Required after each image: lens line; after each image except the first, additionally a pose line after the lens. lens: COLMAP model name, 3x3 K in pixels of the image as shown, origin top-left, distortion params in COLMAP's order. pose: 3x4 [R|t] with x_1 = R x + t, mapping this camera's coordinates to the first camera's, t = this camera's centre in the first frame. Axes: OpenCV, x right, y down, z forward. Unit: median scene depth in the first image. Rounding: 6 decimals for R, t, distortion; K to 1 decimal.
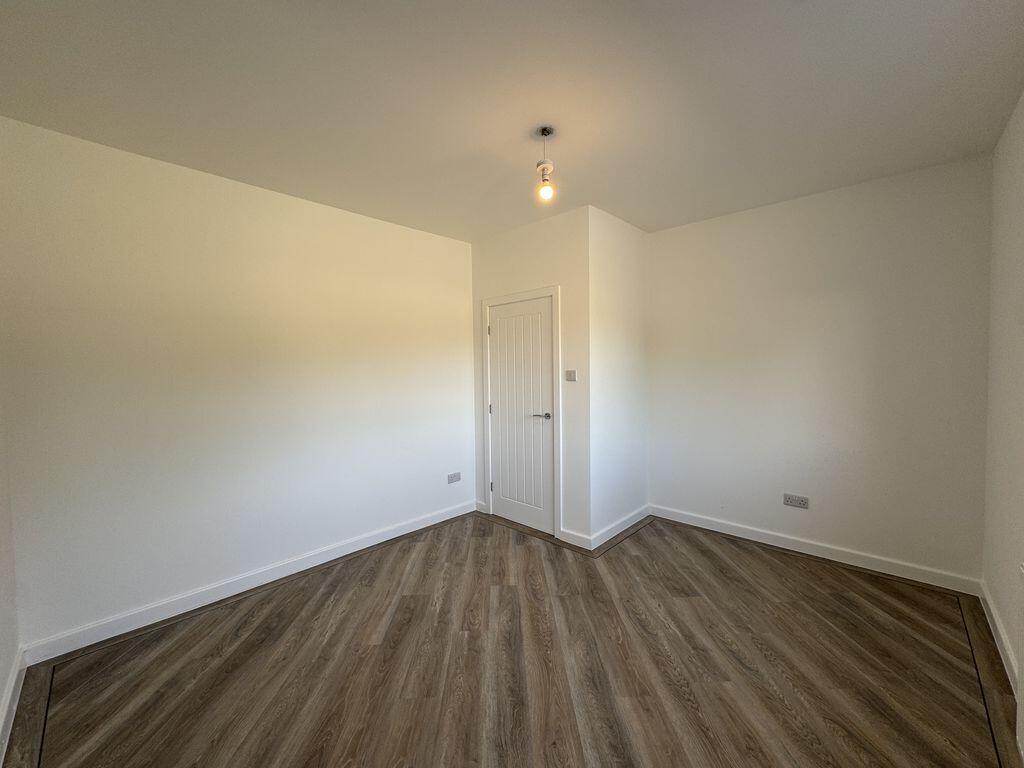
lens RADIAL K [[407.4, 0, 510.8], [0, 407.4, 382.5], [0, 0, 1]] dist [-0.001210, 0.000075]
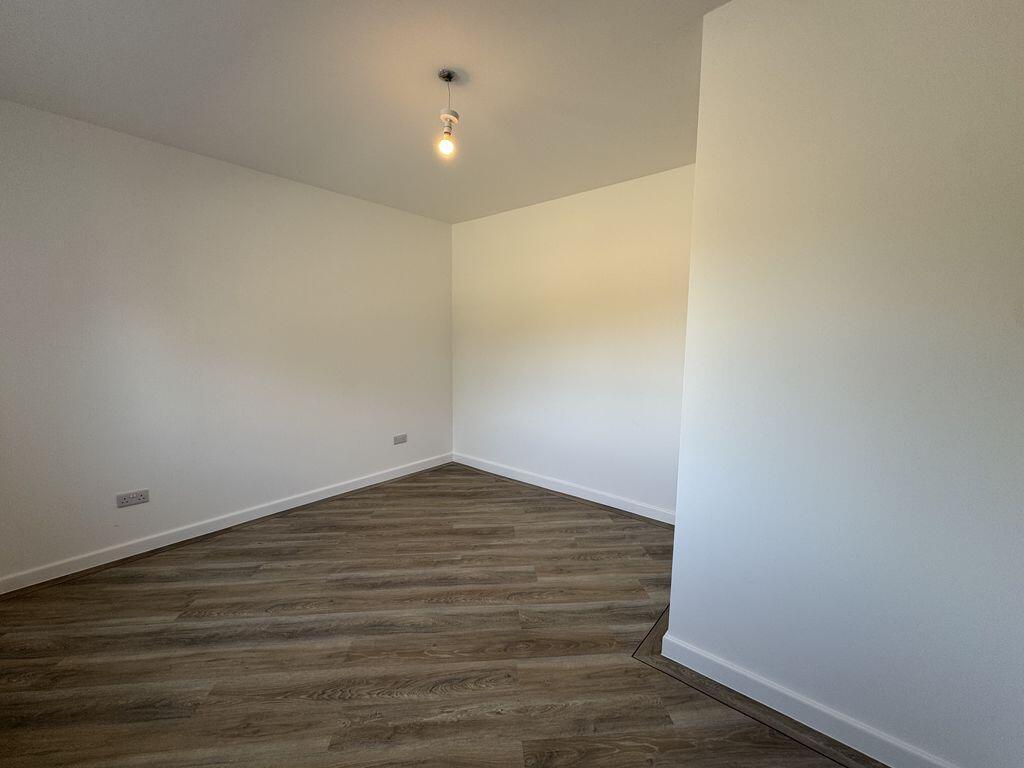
lens RADIAL K [[407.4, 0, 510.8], [0, 407.4, 382.5], [0, 0, 1]] dist [-0.001210, 0.000075]
pose [[0.066579, 0.122824, -0.990193, 0.995672], [-0.046669, 0.991692, 0.119872, -0.048059], [0.996689, 0.038231, 0.071758, 1.015943]]
